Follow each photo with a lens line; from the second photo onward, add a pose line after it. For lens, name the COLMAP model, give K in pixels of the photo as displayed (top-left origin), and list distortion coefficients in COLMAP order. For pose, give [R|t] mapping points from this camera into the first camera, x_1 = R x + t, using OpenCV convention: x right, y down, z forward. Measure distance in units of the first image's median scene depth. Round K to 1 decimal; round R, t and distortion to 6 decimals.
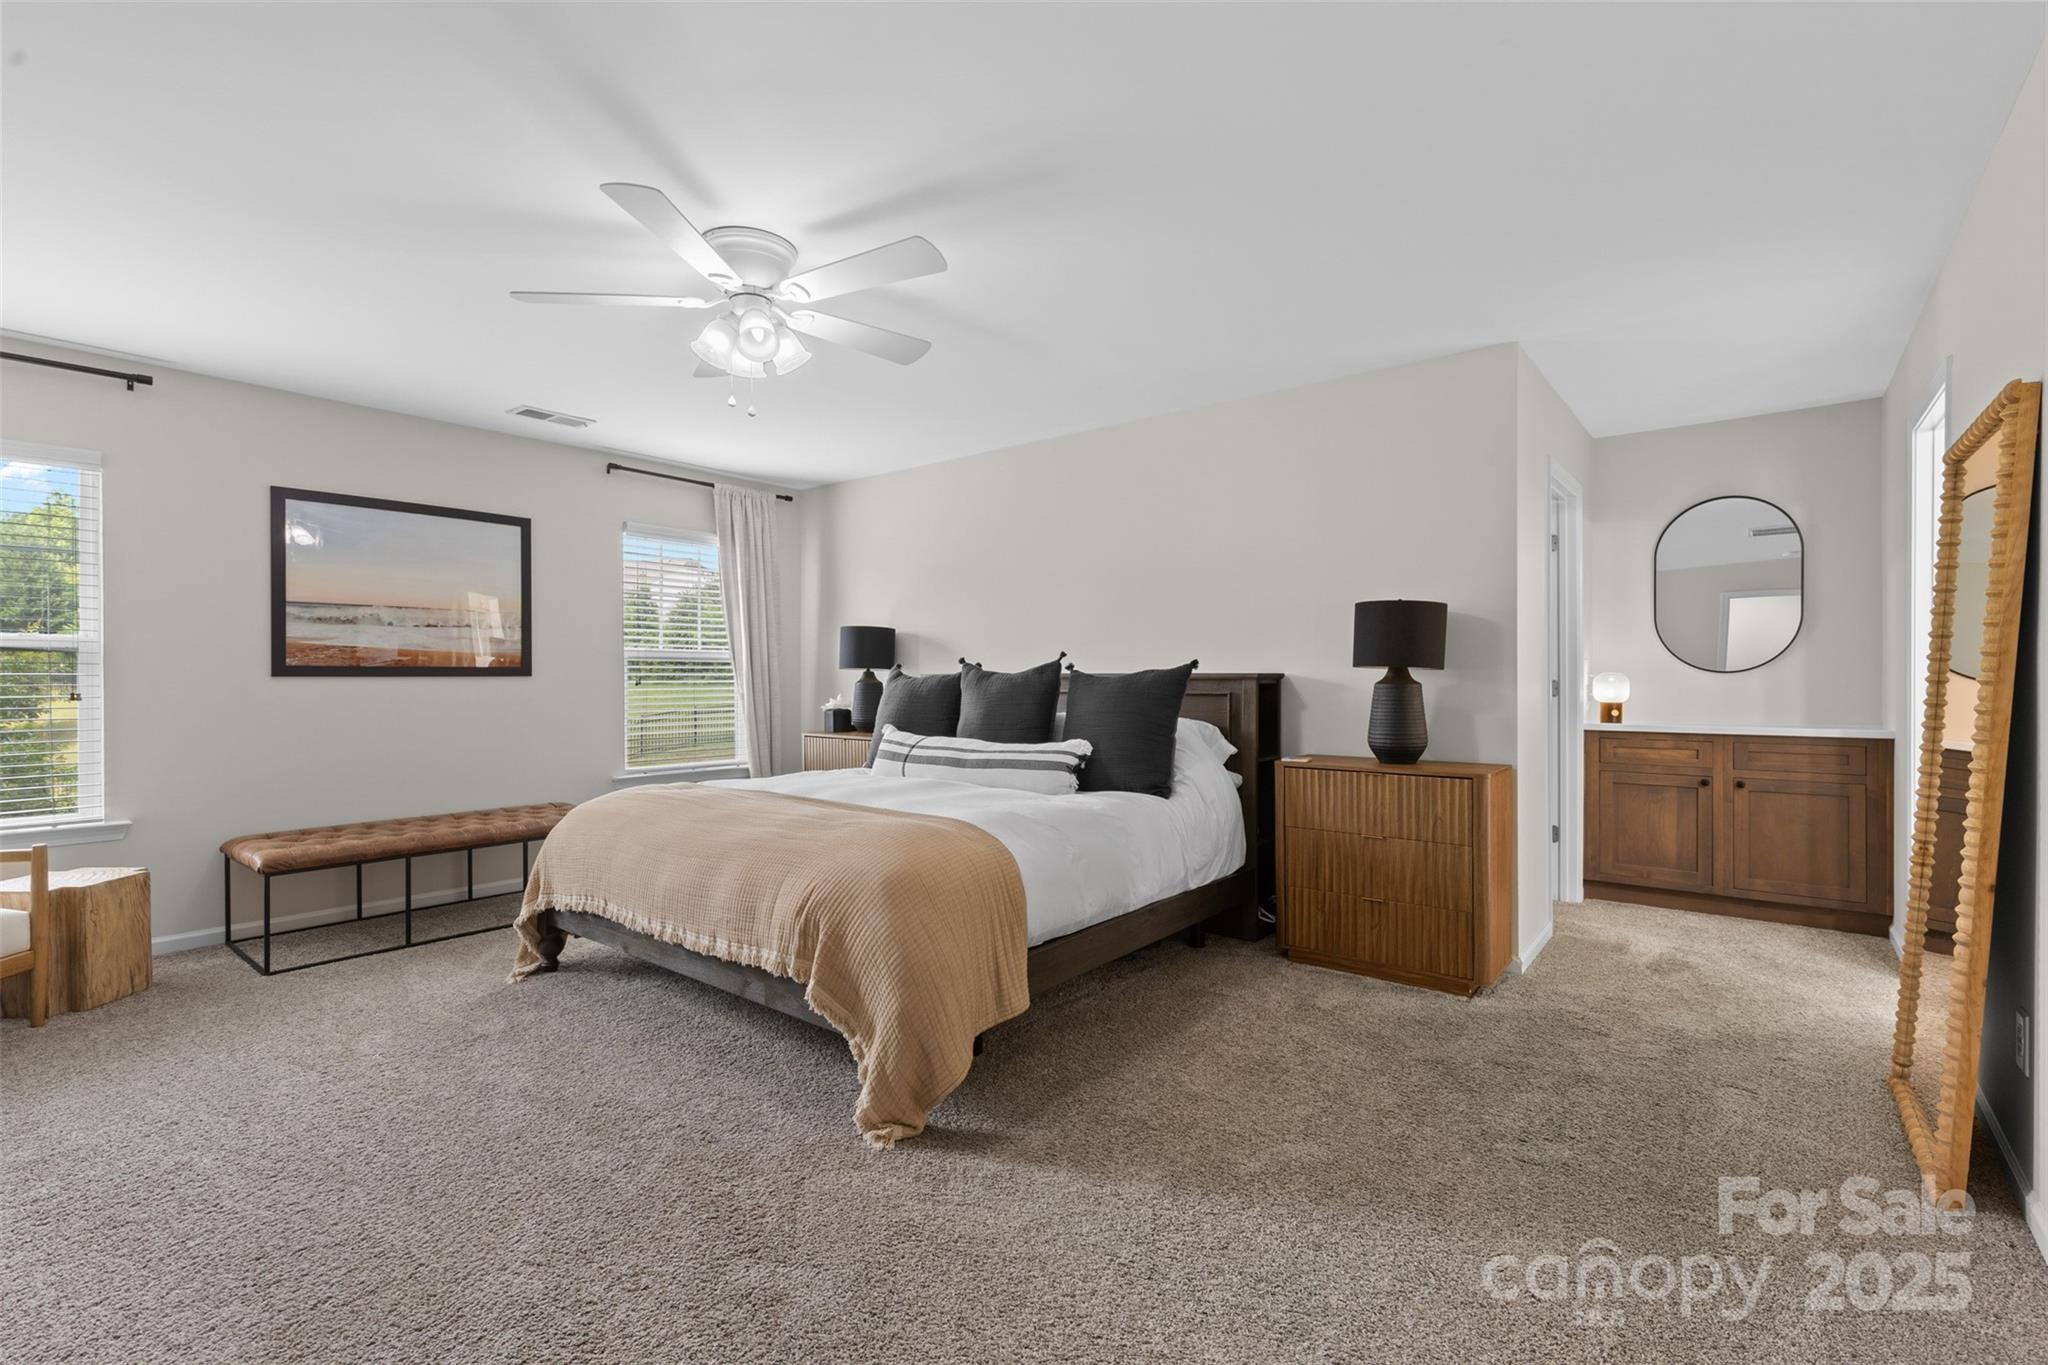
lens RADIAL K [[921.5, 0, 1023.0], [0, 921.5, 683.2], [0, 0, 1]] dist [0.009036, -0.002139]
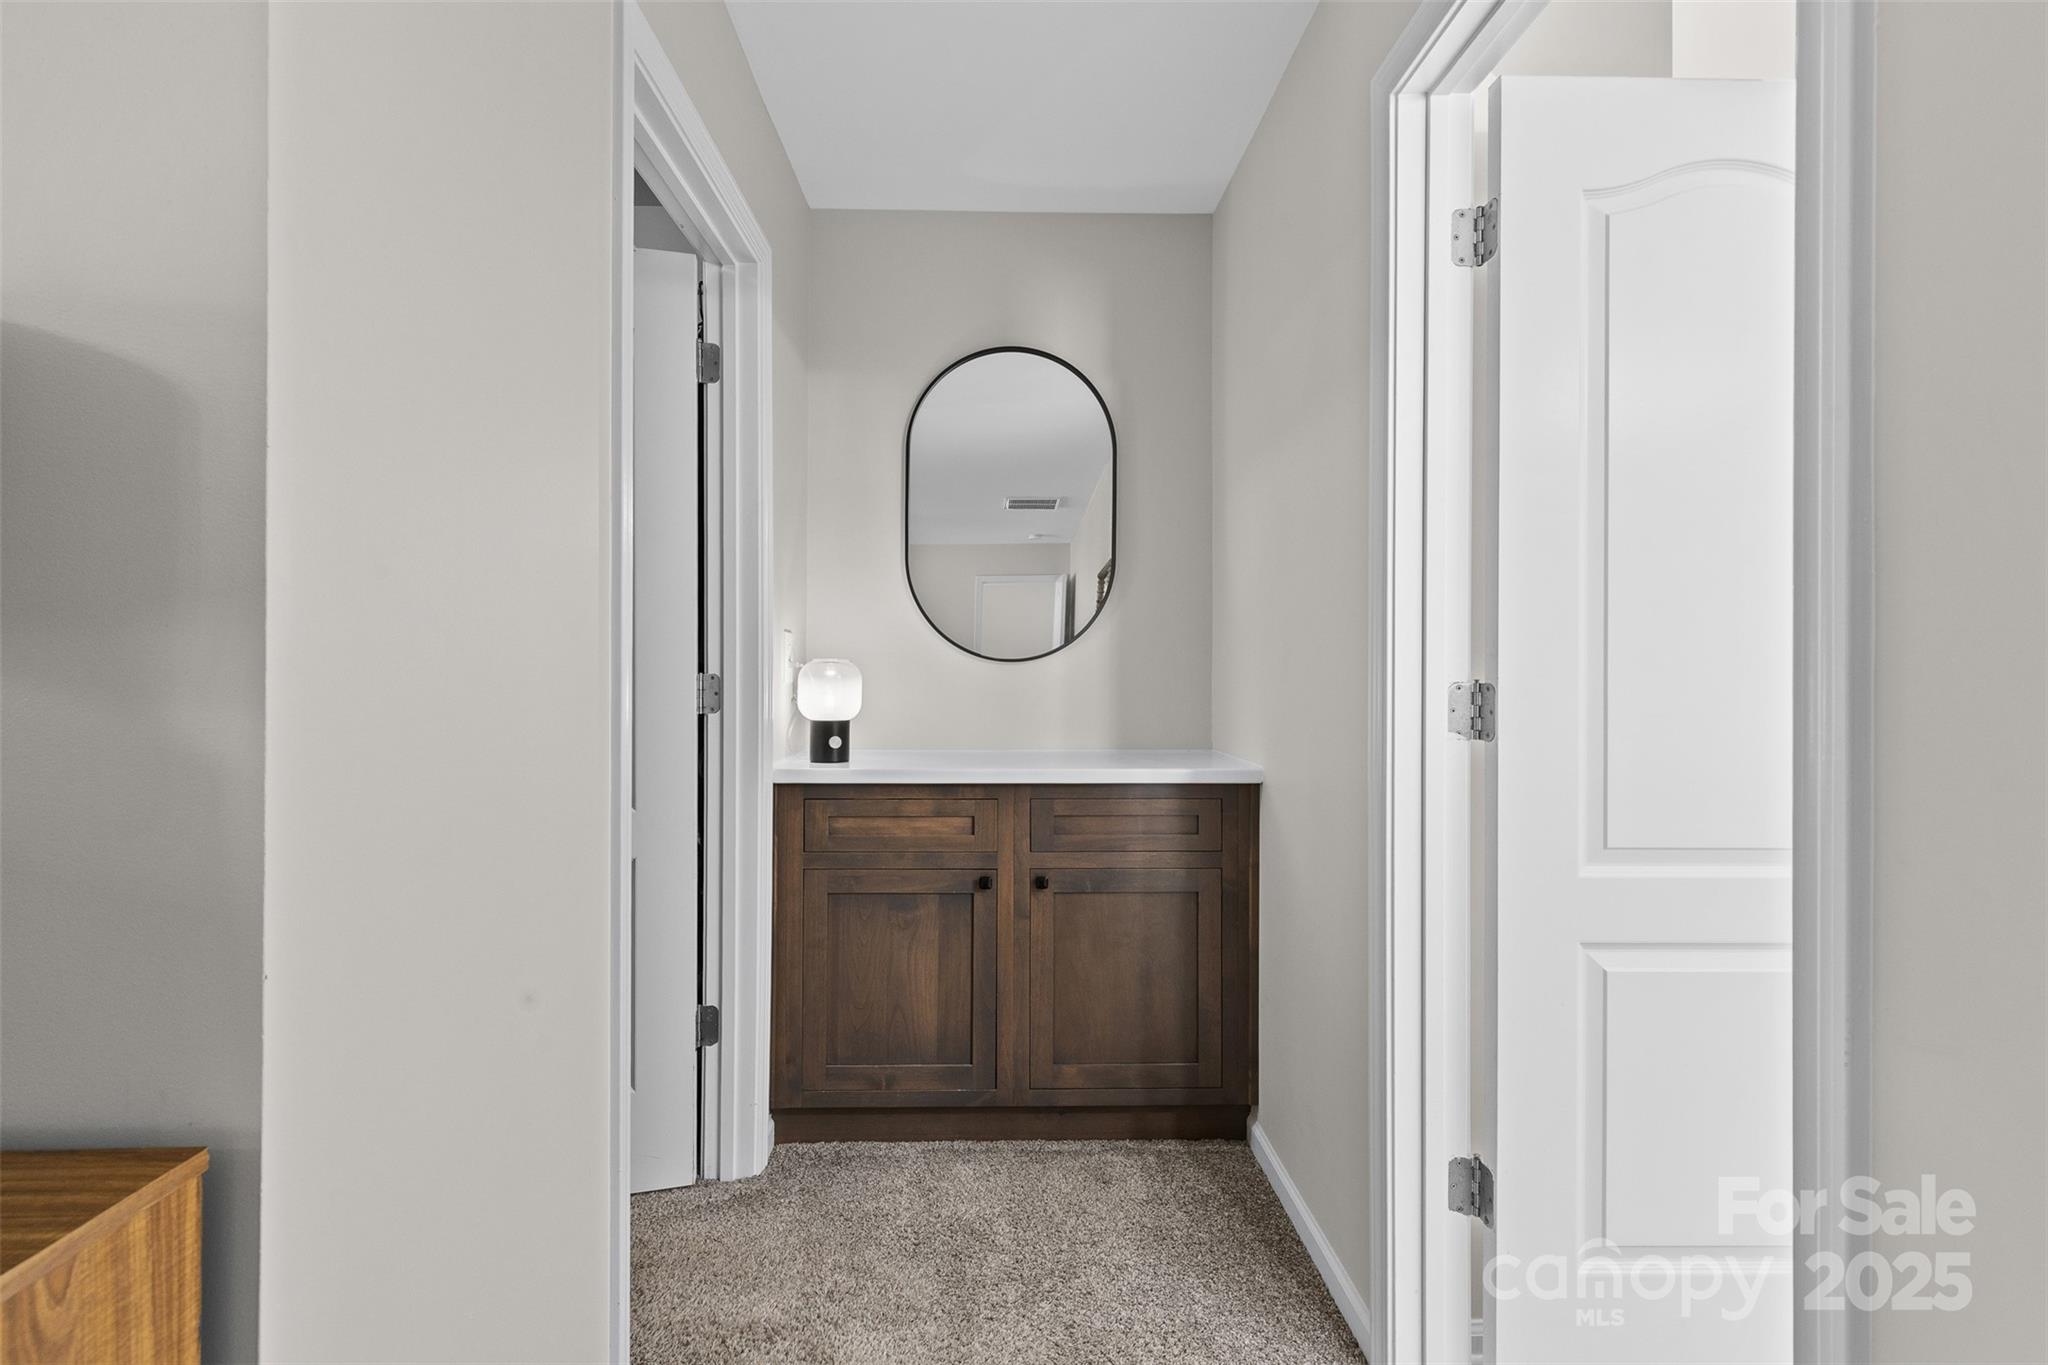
lens RADIAL K [[921.5, 0, 1024.7], [0, 921.5, 681.9], [0, 0, 1]] dist [0.009036, -0.002139]
pose [[0.757769, 0.002331, 0.652519, 0.421316], [-0.004681, 0.999987, 0.001863, -0.000953], [-0.652506, -0.004466, 0.757770, 0.599360]]
